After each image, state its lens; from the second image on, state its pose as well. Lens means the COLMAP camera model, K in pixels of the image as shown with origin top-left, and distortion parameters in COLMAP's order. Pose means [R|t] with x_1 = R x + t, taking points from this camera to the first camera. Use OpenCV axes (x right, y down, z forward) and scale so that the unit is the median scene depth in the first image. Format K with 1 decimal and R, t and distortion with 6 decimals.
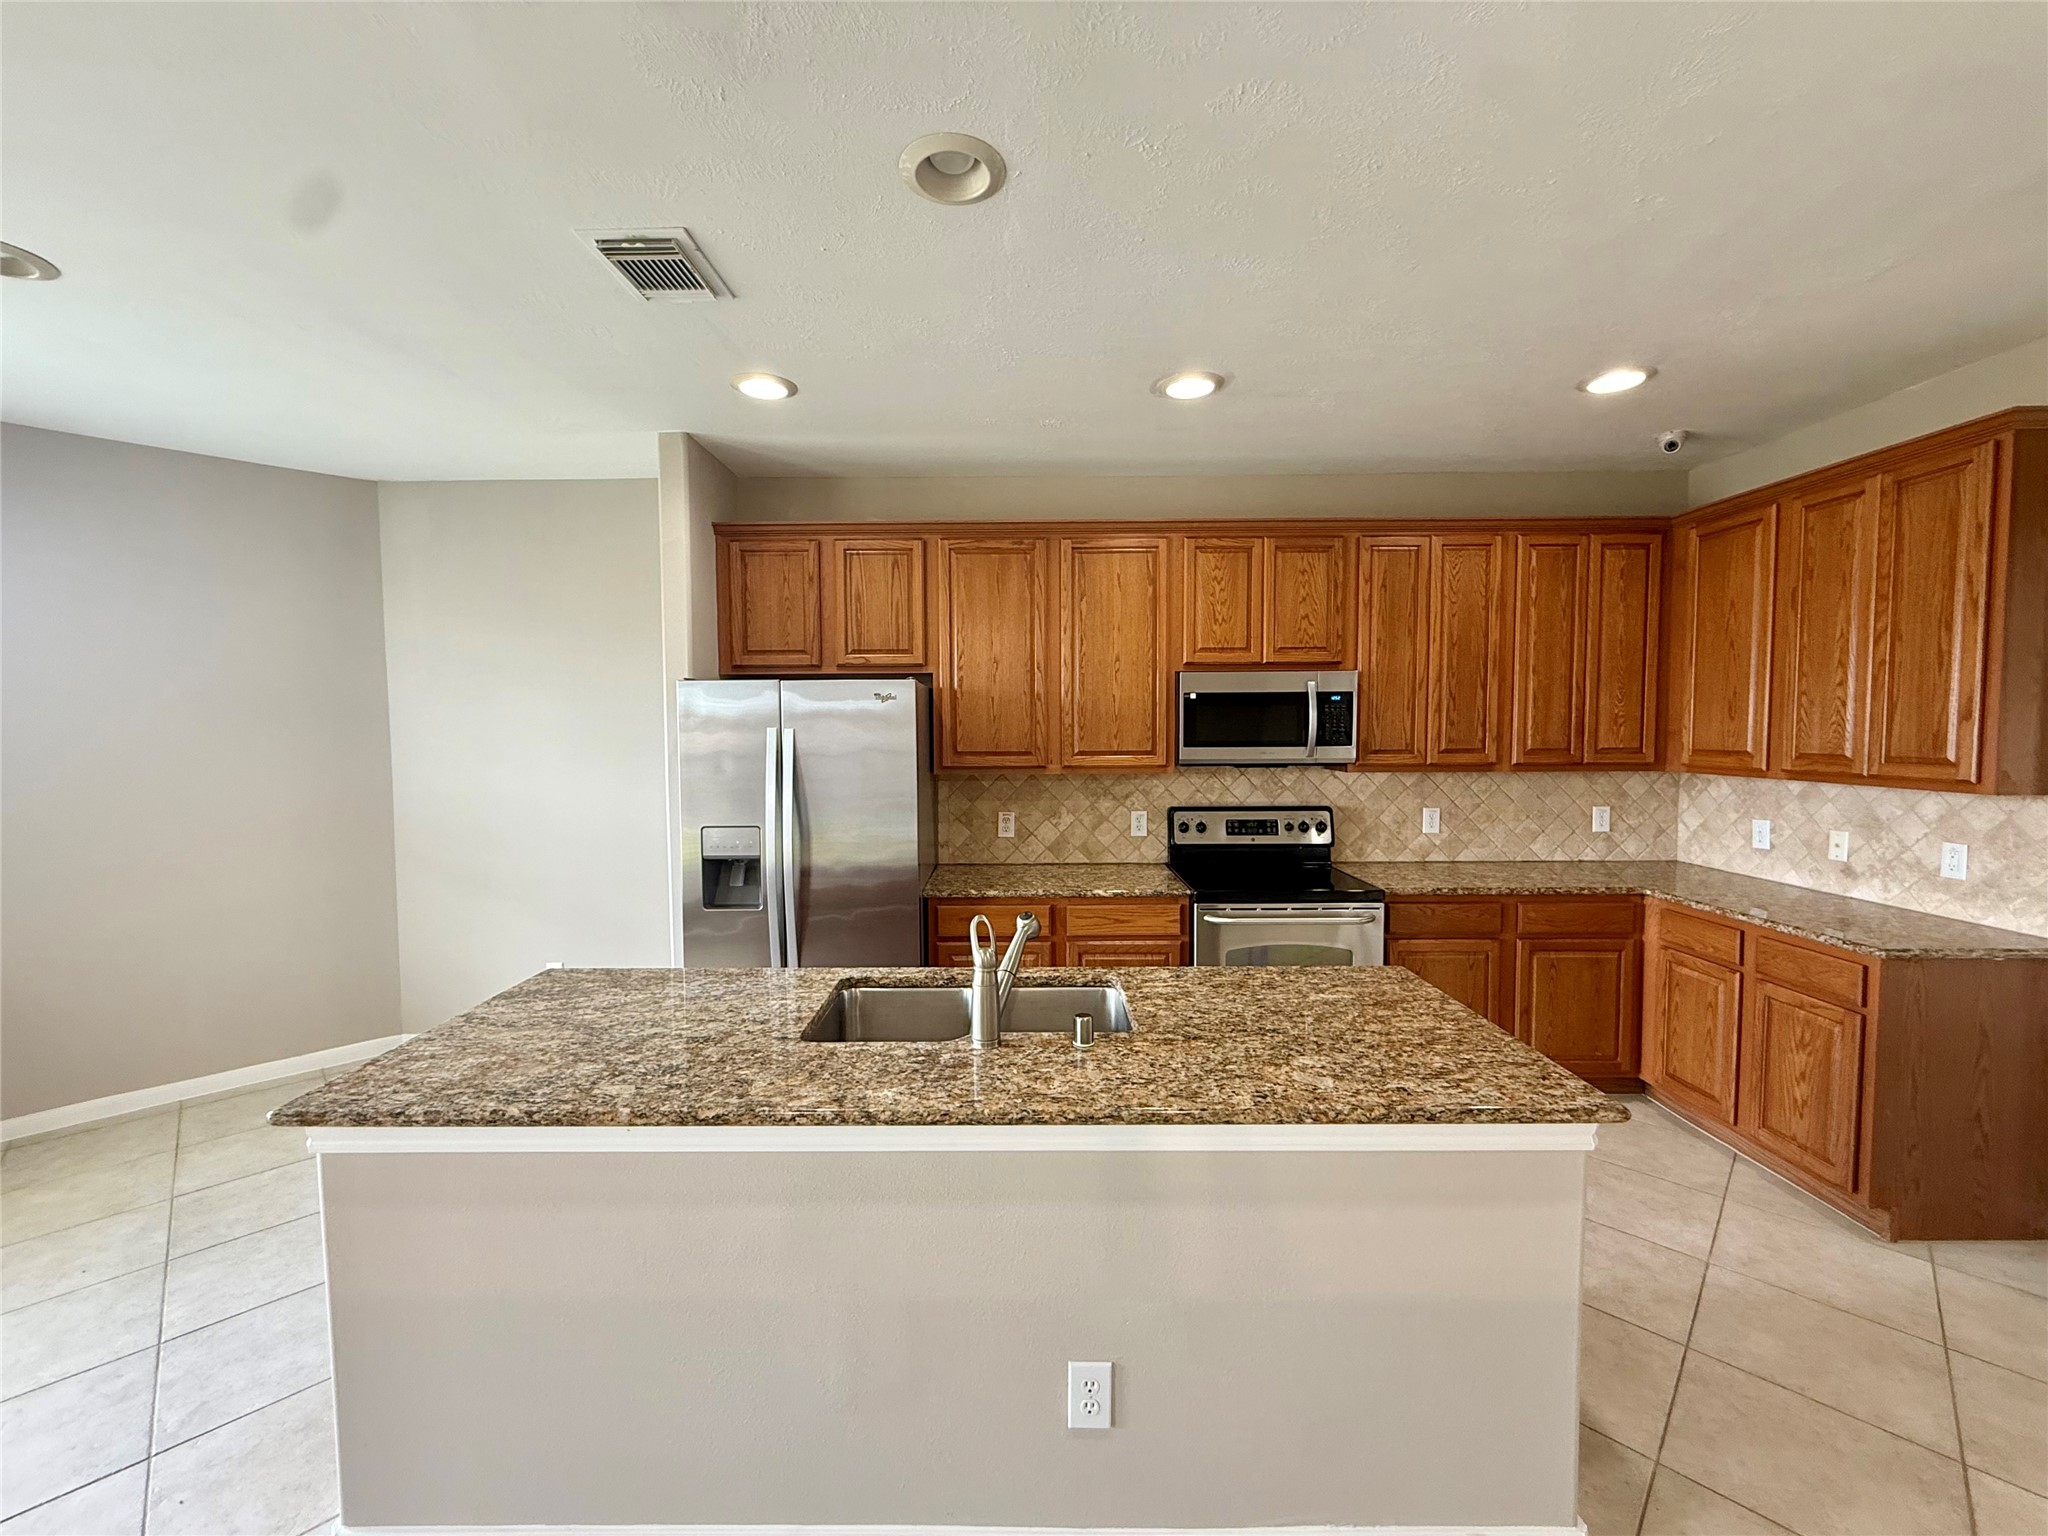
lens RADIAL K [[819.2, 0, 1017.9], [0, 819.2, 765.8], [0, 0, 1]] dist [-0.000831, 0.000154]
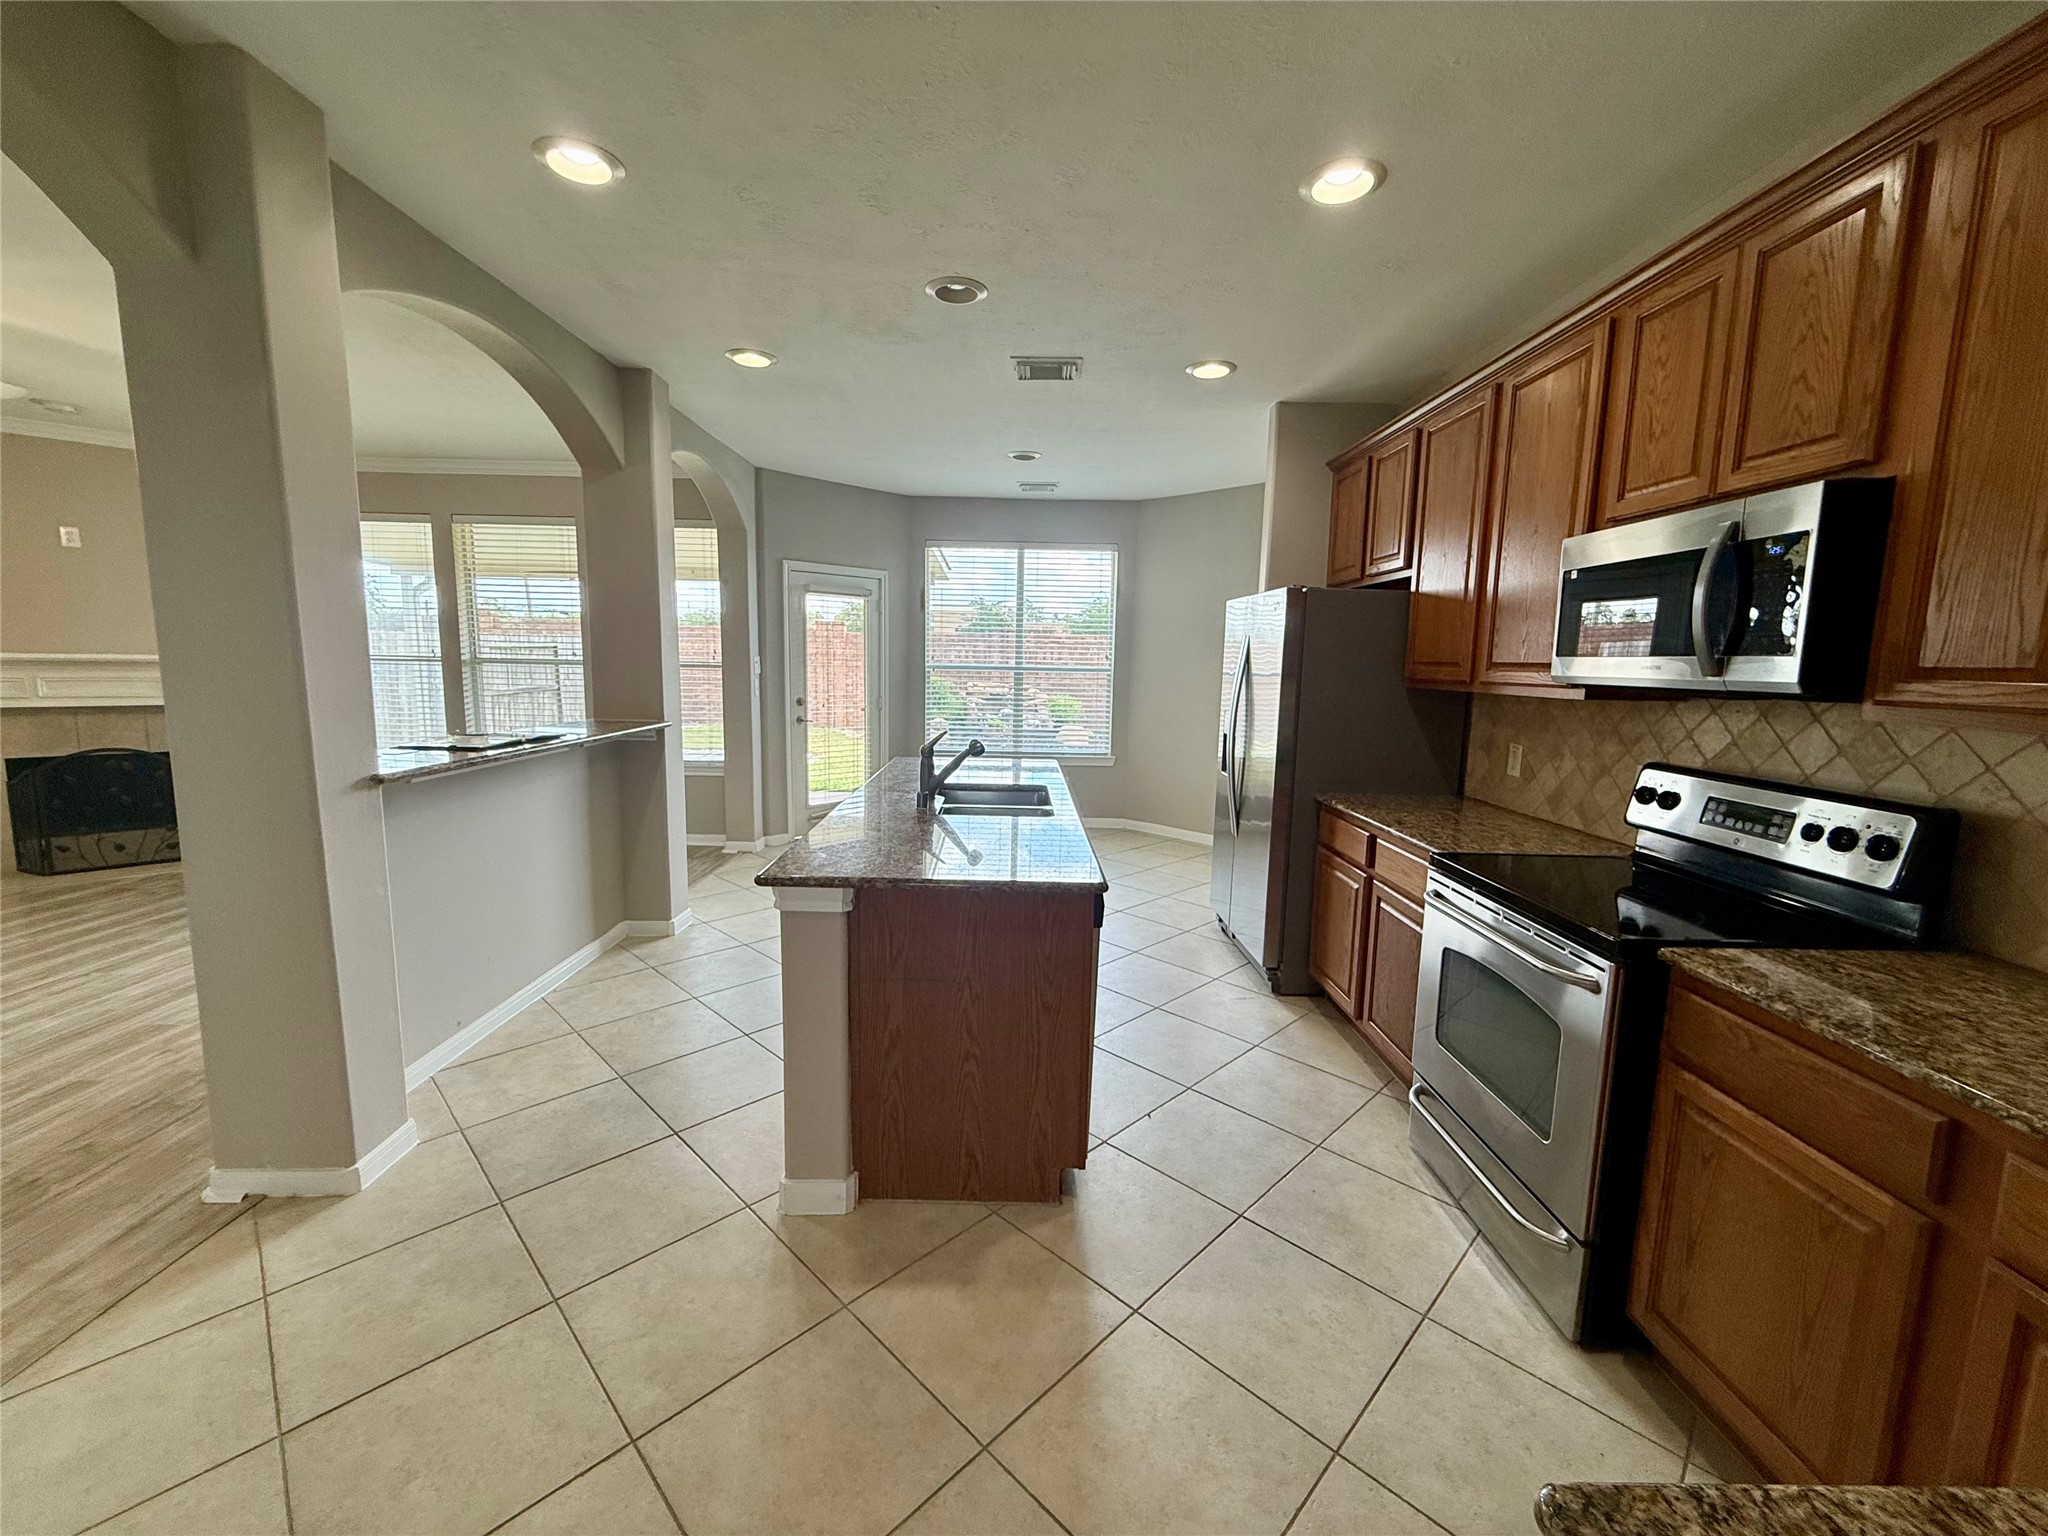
lens RADIAL K [[820.4, 0, 1017.4], [0, 820.4, 766.5], [0, 0, 1]] dist [-0.000042, -0.000012]
pose [[0.007749, 0.137455, -0.990478, 0.836870], [-0.070029, 0.988150, 0.136585, 0.004285], [0.997515, 0.068304, 0.017283, 0.558596]]
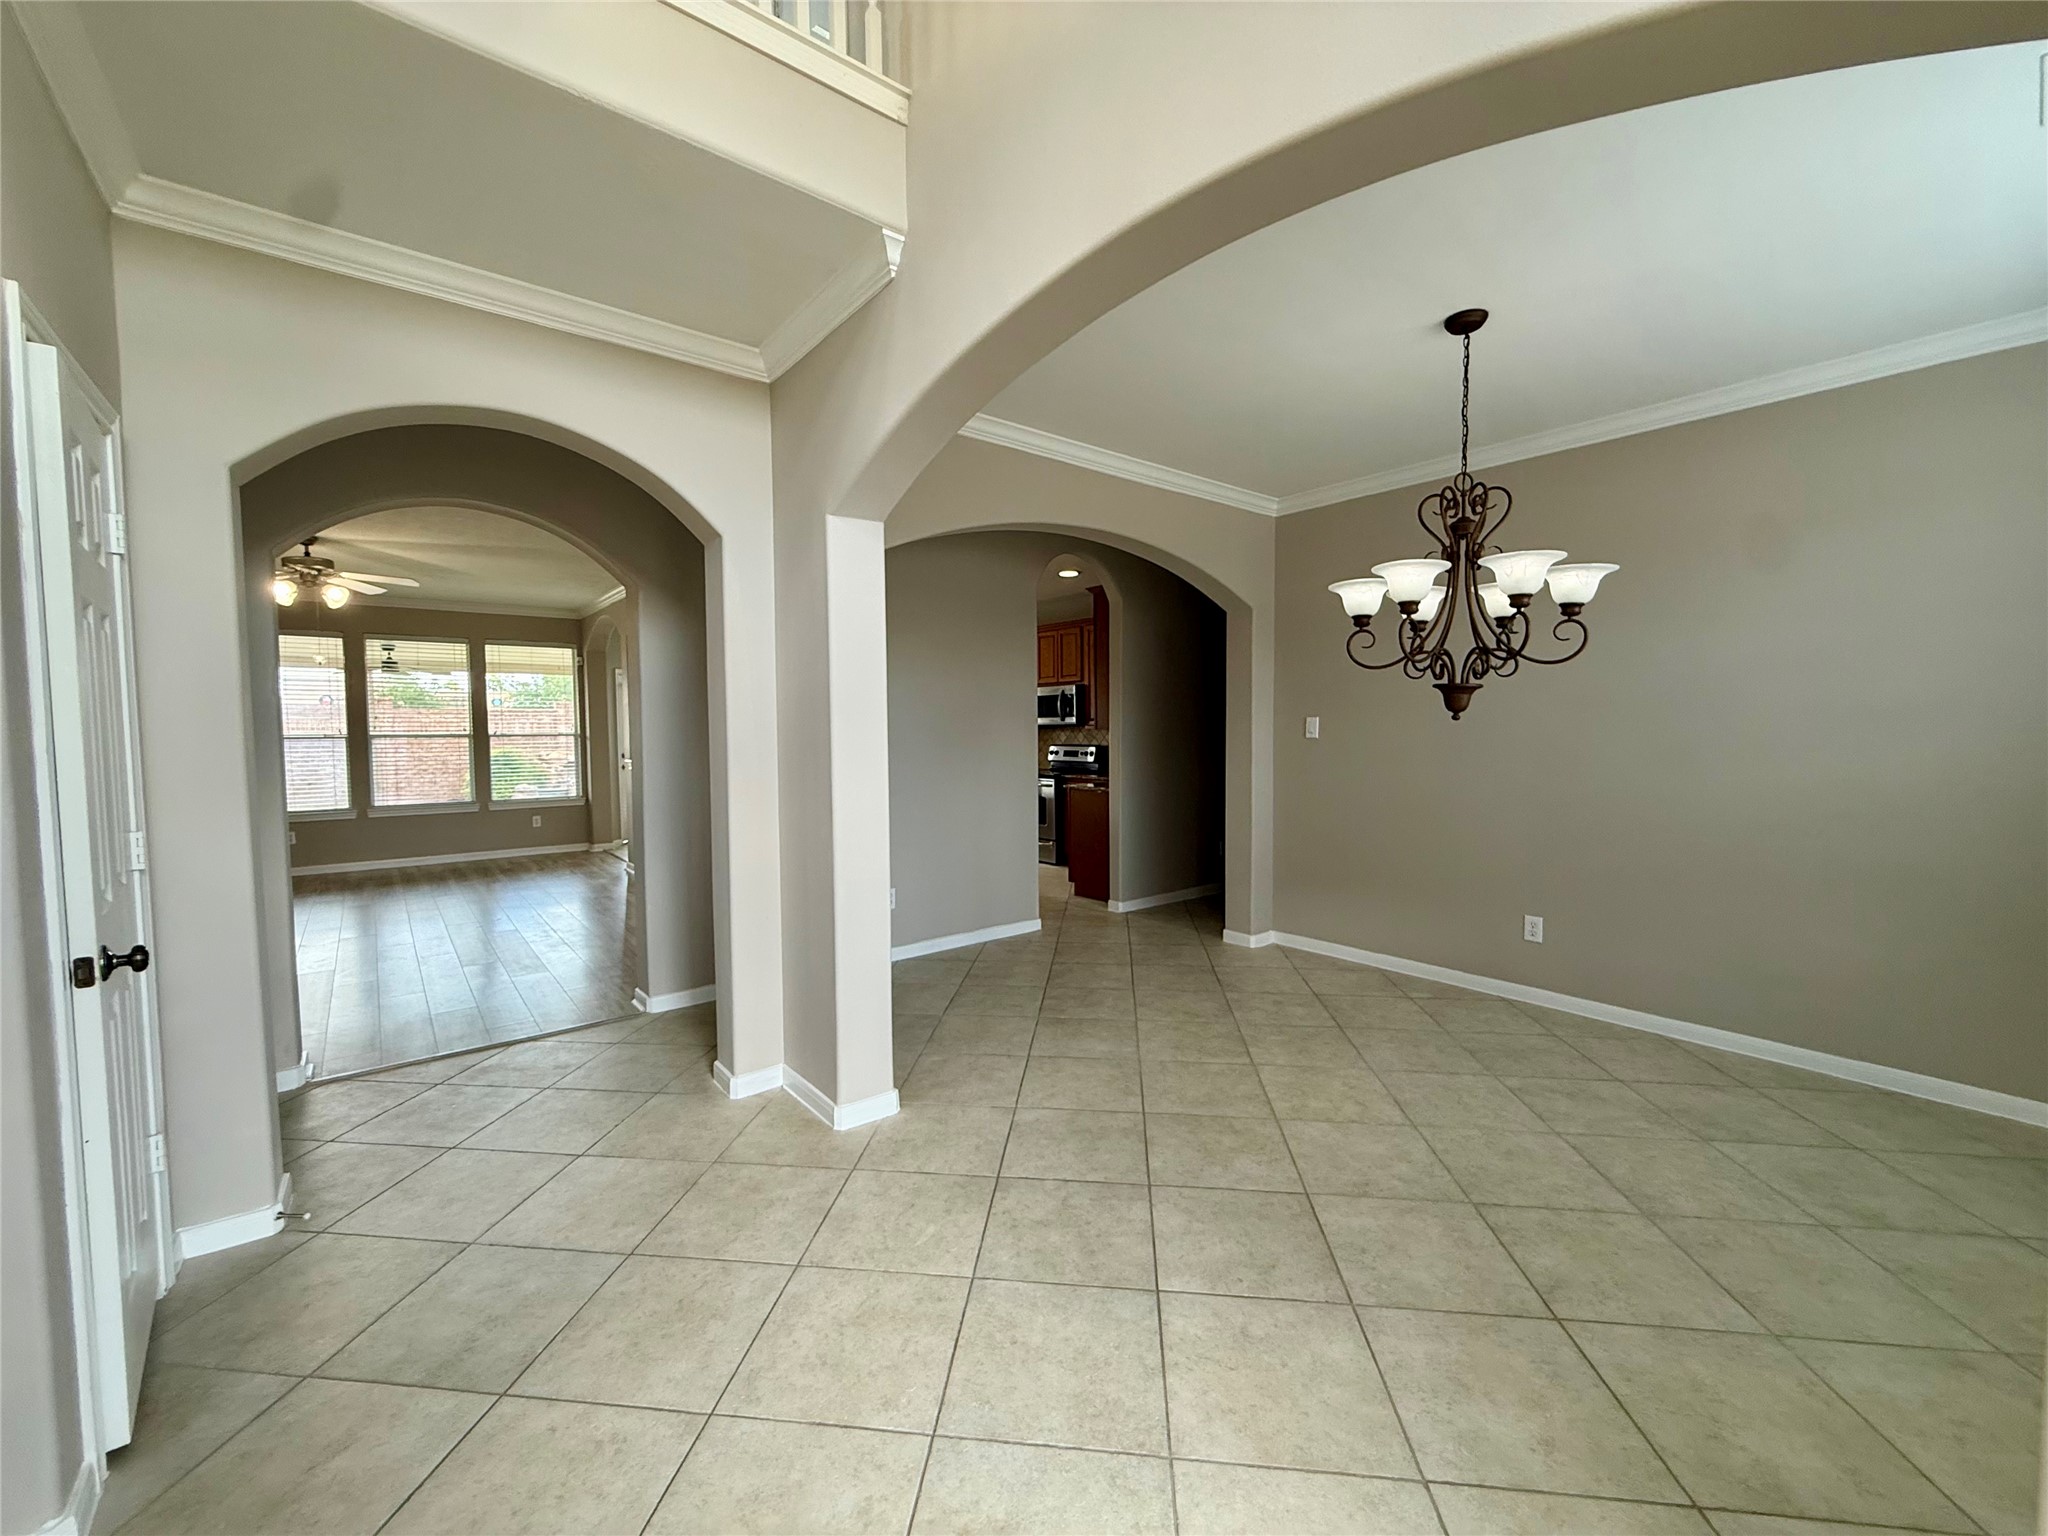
lens RADIAL K [[819.2, 0, 1017.9], [0, 819.2, 765.8], [0, 0, 1]] dist [-0.000831, 0.000154]
pose [[0.628130, 0.036705, -0.777242, 2.082487], [-0.033639, 0.999234, 0.020004, 0.072683], [0.777381, 0.013580, 0.628883, -0.584252]]
